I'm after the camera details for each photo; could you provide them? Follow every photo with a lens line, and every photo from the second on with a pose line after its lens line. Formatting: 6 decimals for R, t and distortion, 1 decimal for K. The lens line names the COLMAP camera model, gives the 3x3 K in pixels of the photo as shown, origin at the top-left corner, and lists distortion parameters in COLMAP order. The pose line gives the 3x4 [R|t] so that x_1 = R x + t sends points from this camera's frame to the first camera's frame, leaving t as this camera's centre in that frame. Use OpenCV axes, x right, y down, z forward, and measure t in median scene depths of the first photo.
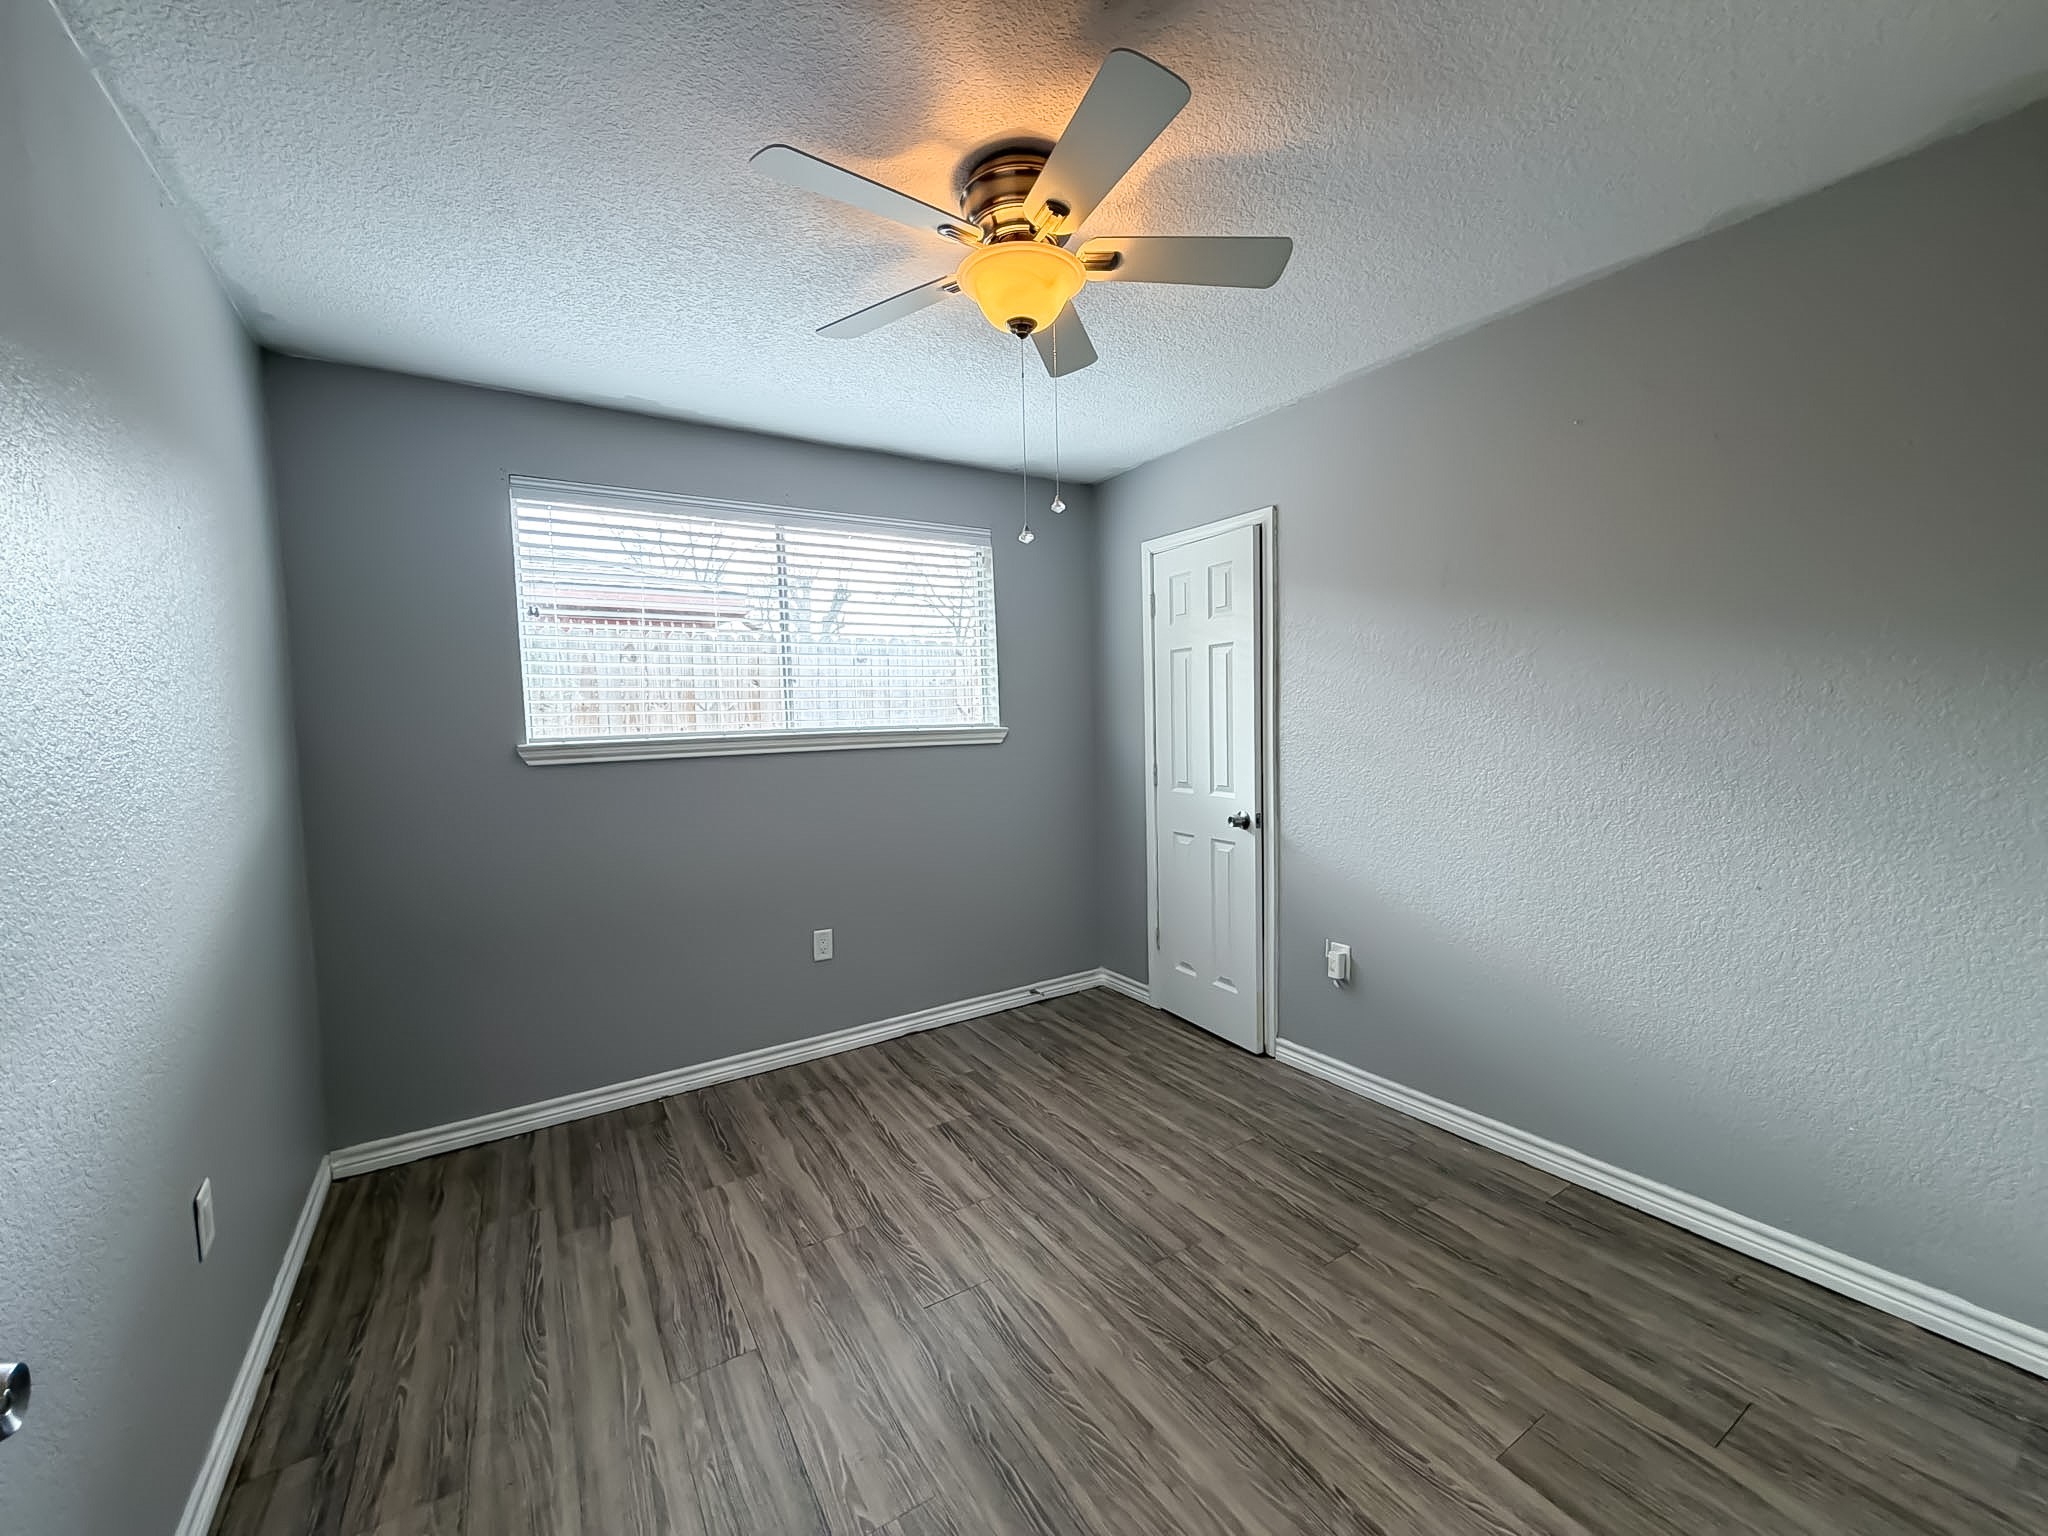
lens RADIAL K [[813.5, 0, 1022.2], [0, 813.5, 772.8], [0, 0, 1]] dist [0.002080, -0.000320]
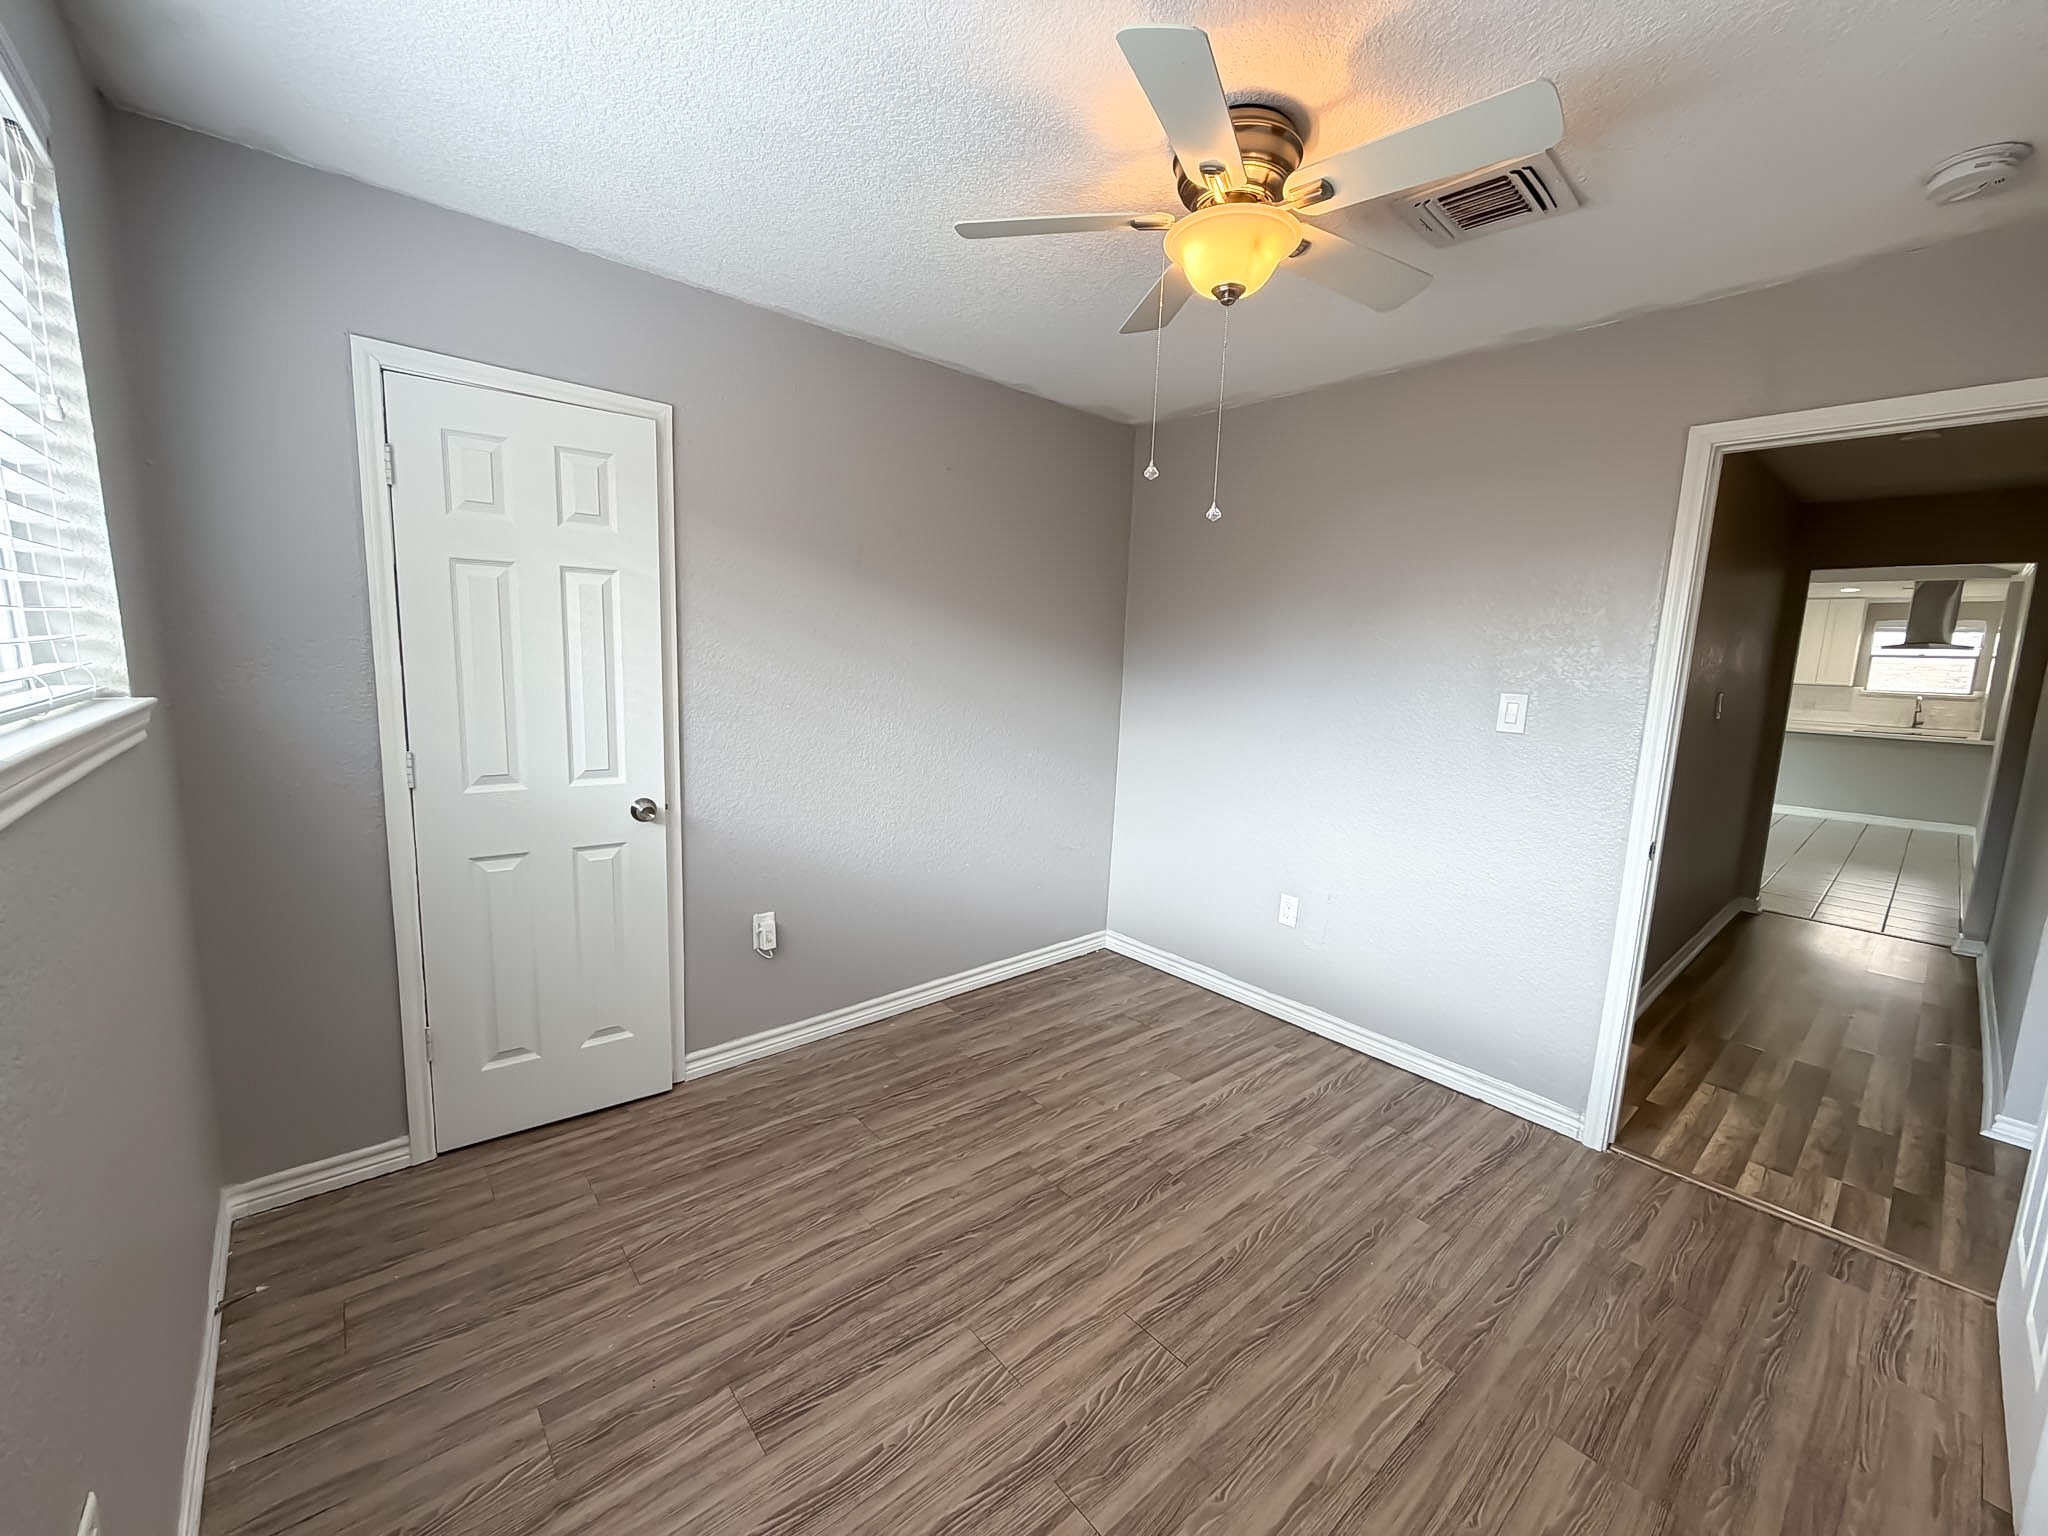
lens RADIAL K [[813.5, 0, 1020.2], [0, 813.5, 769.6], [0, 0, 1]] dist [0.002080, -0.000320]
pose [[-0.142277, -0.123197, 0.982130, -0.698987], [0.035963, 0.990926, 0.129510, -0.087312], [-0.989173, 0.053747, -0.136556, 0.998154]]
